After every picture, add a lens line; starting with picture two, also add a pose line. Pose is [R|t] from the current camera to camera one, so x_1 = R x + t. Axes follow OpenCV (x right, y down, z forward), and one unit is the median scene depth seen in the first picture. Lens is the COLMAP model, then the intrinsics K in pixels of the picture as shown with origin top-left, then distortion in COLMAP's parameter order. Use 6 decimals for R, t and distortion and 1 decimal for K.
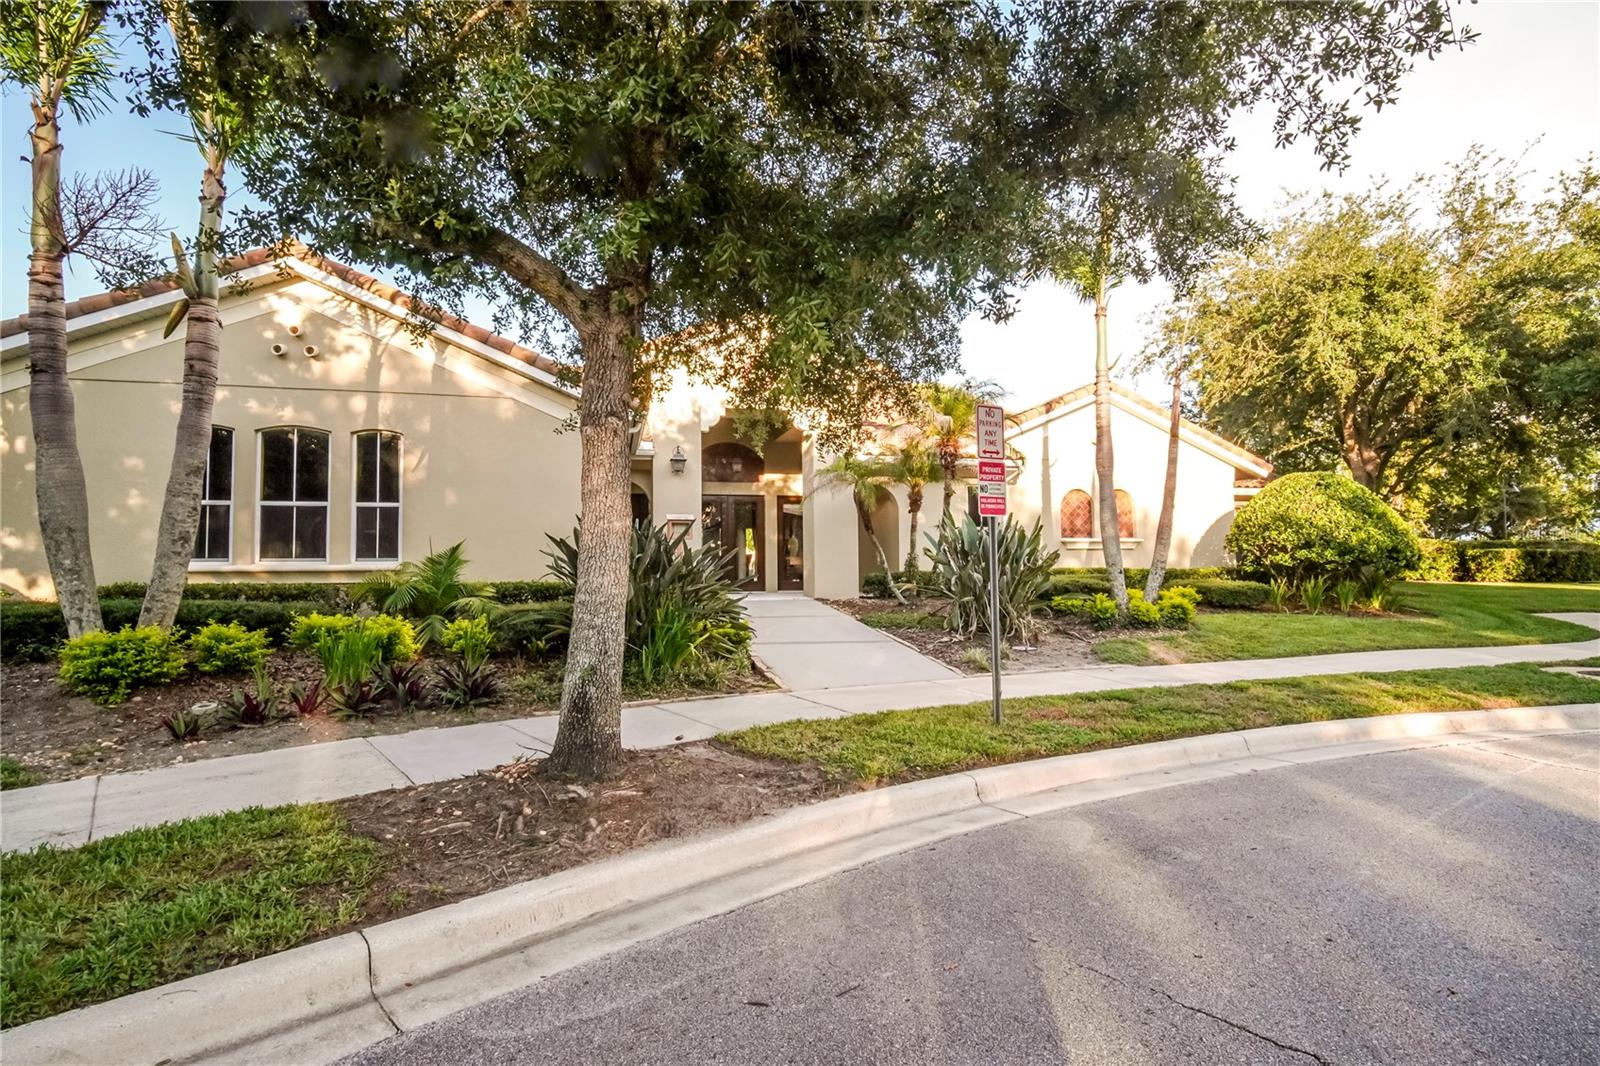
lens RADIAL K [[755.4, 0, 803.0], [0, 755.4, 531.2], [0, 0, 1]] dist [0.000389, -0.000400]
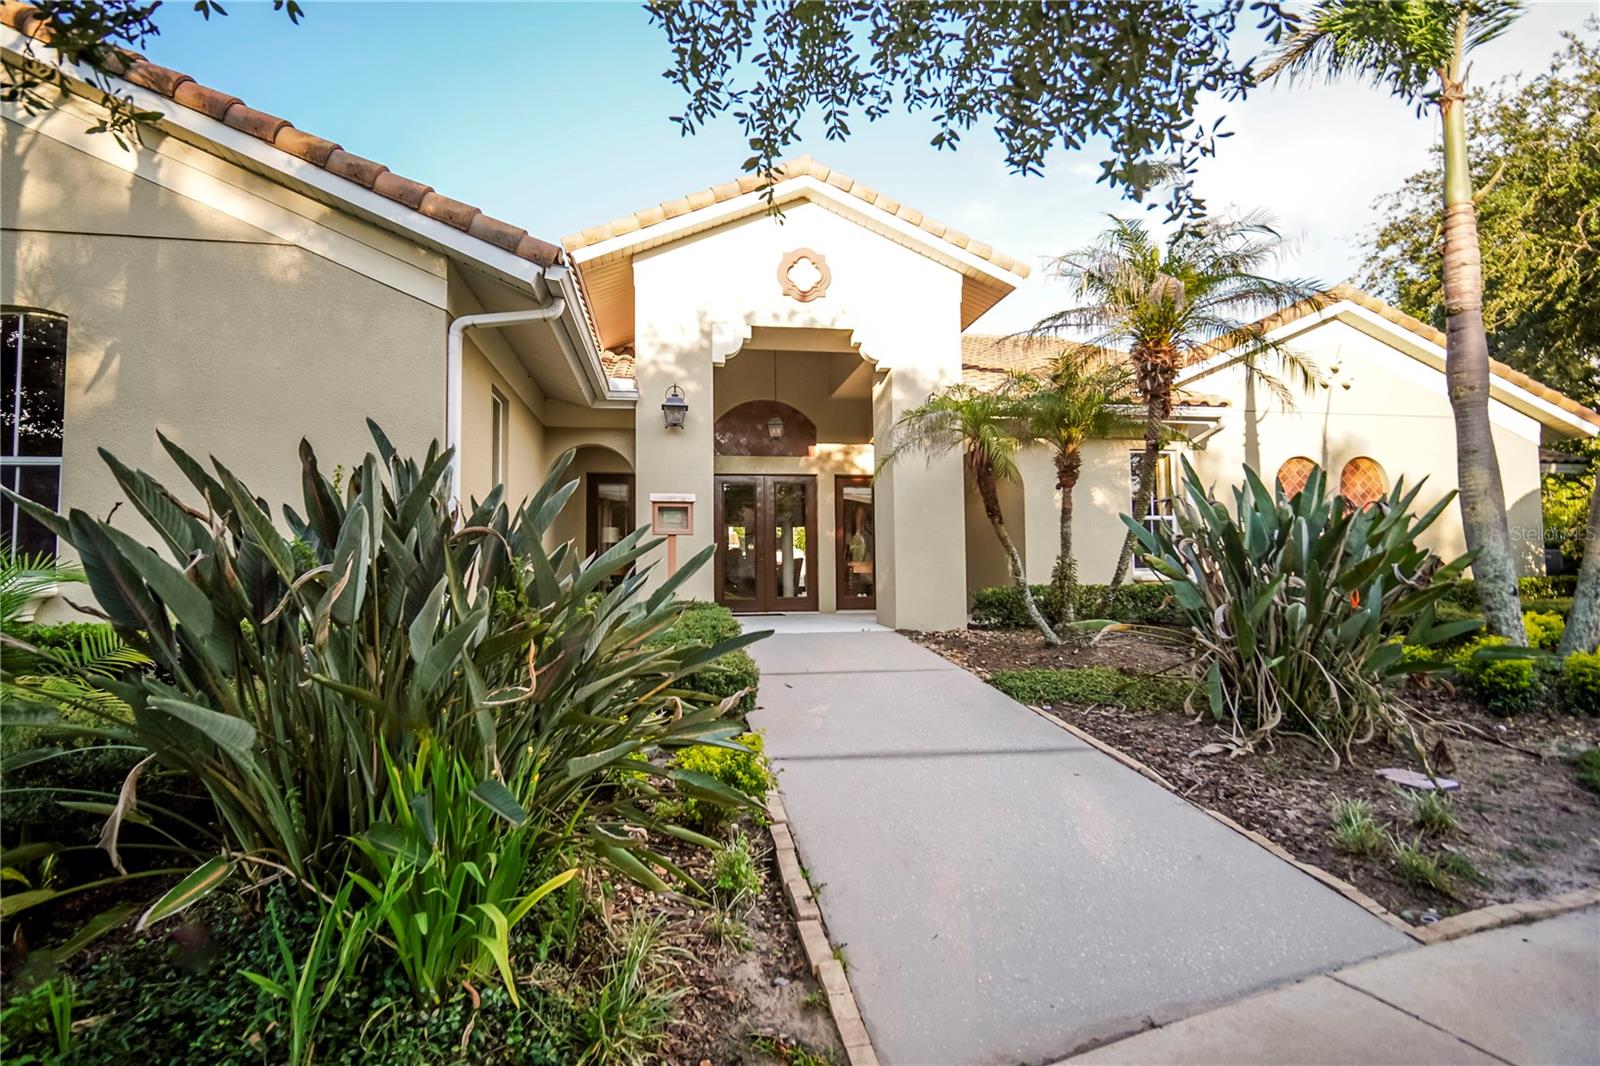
lens RADIAL K [[755.4, 0, 803.0], [0, 755.4, 531.2], [0, 0, 1]] dist [0.000389, -0.000400]
pose [[0.997031, -0.005179, -0.076825, -0.012540], [0.004797, 0.999975, -0.005150, 0.010610], [0.076850, 0.004766, 0.997031, 0.364428]]
